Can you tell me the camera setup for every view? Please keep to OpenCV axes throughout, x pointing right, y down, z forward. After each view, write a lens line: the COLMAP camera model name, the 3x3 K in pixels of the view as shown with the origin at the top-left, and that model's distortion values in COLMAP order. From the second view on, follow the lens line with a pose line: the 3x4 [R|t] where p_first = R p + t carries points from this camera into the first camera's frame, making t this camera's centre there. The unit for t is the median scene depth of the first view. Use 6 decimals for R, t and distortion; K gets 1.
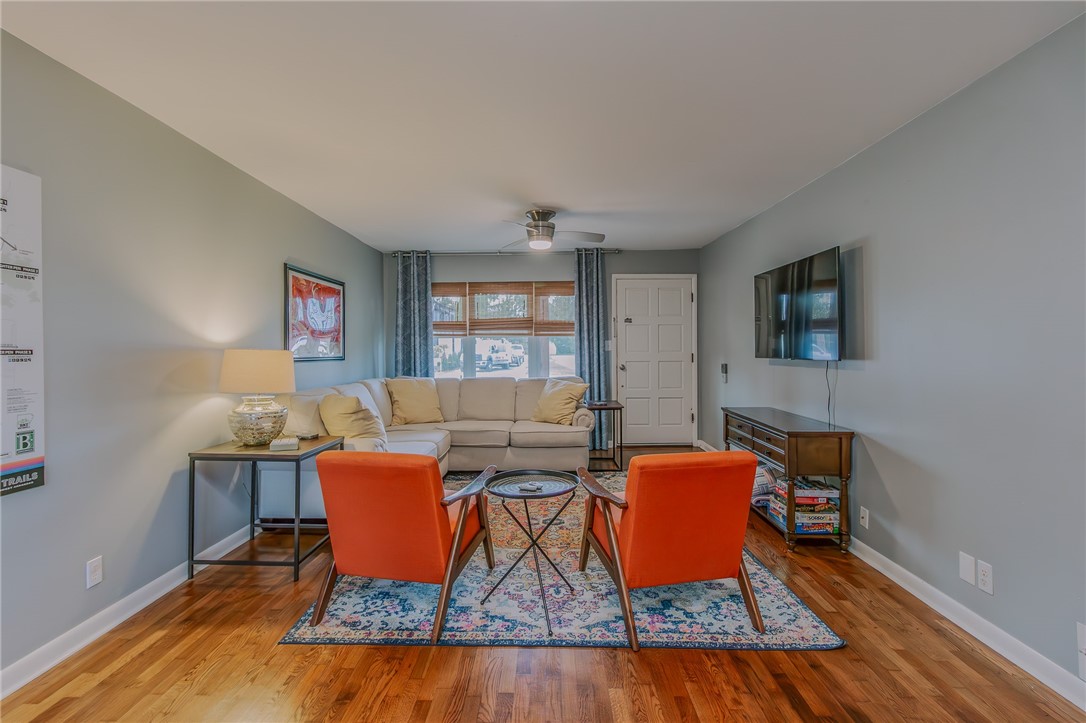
lens RADIAL K [[509.2, 0, 541.1], [0, 509.2, 348.3], [0, 0, 1]] dist [0.010138, -0.000911]
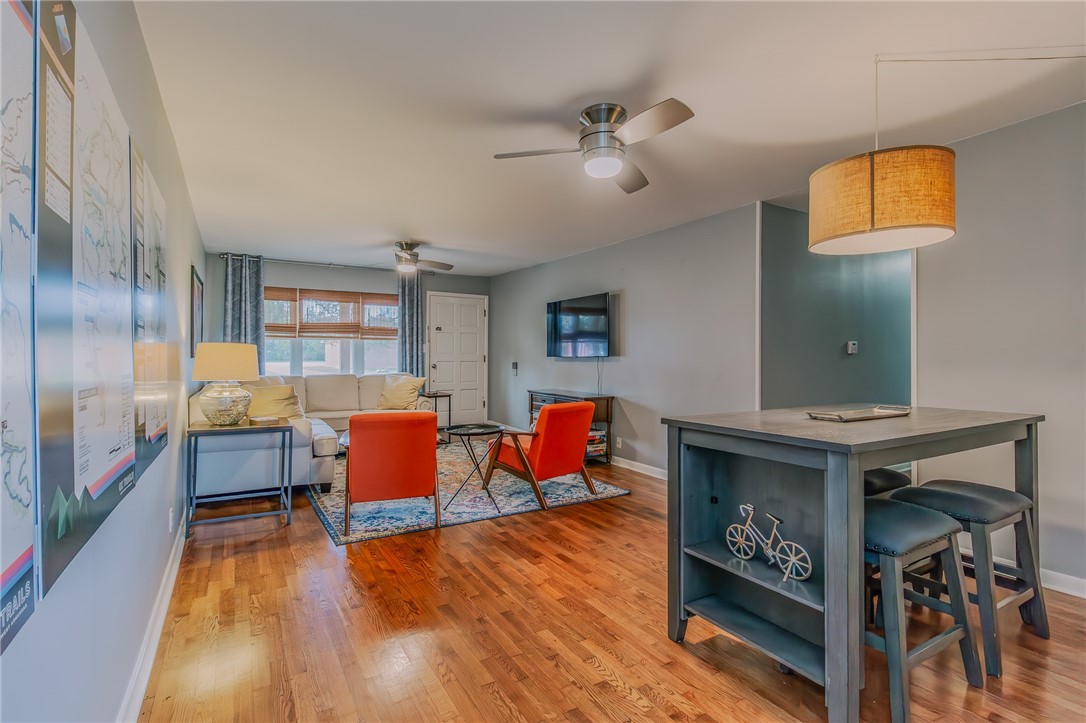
lens RADIAL K [[509.2, 0, 534.3], [0, 509.2, 356.9], [0, 0, 1]] dist [0.010138, -0.000911]
pose [[0.849470, 0.005416, 0.527609, -0.545260], [-0.005314, 0.999984, -0.001709, 0.028913], [-0.527610, -0.001352, 0.849486, -0.354202]]
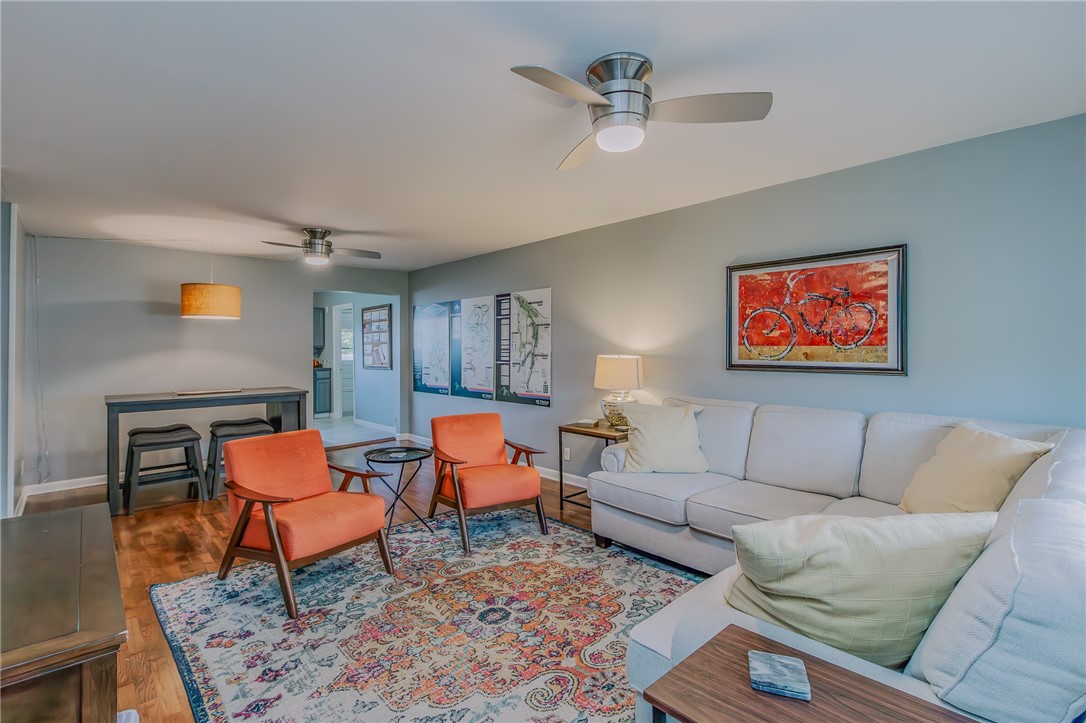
lens RADIAL K [[509.2, 0, 540.2], [0, 509.2, 355.0], [0, 0, 1]] dist [0.010138, -0.000911]
pose [[-0.728903, 0.017084, -0.684404, 0.505669], [0.010381, 0.999849, 0.013903, -0.019824], [0.684538, 0.003029, -0.728971, 1.764324]]
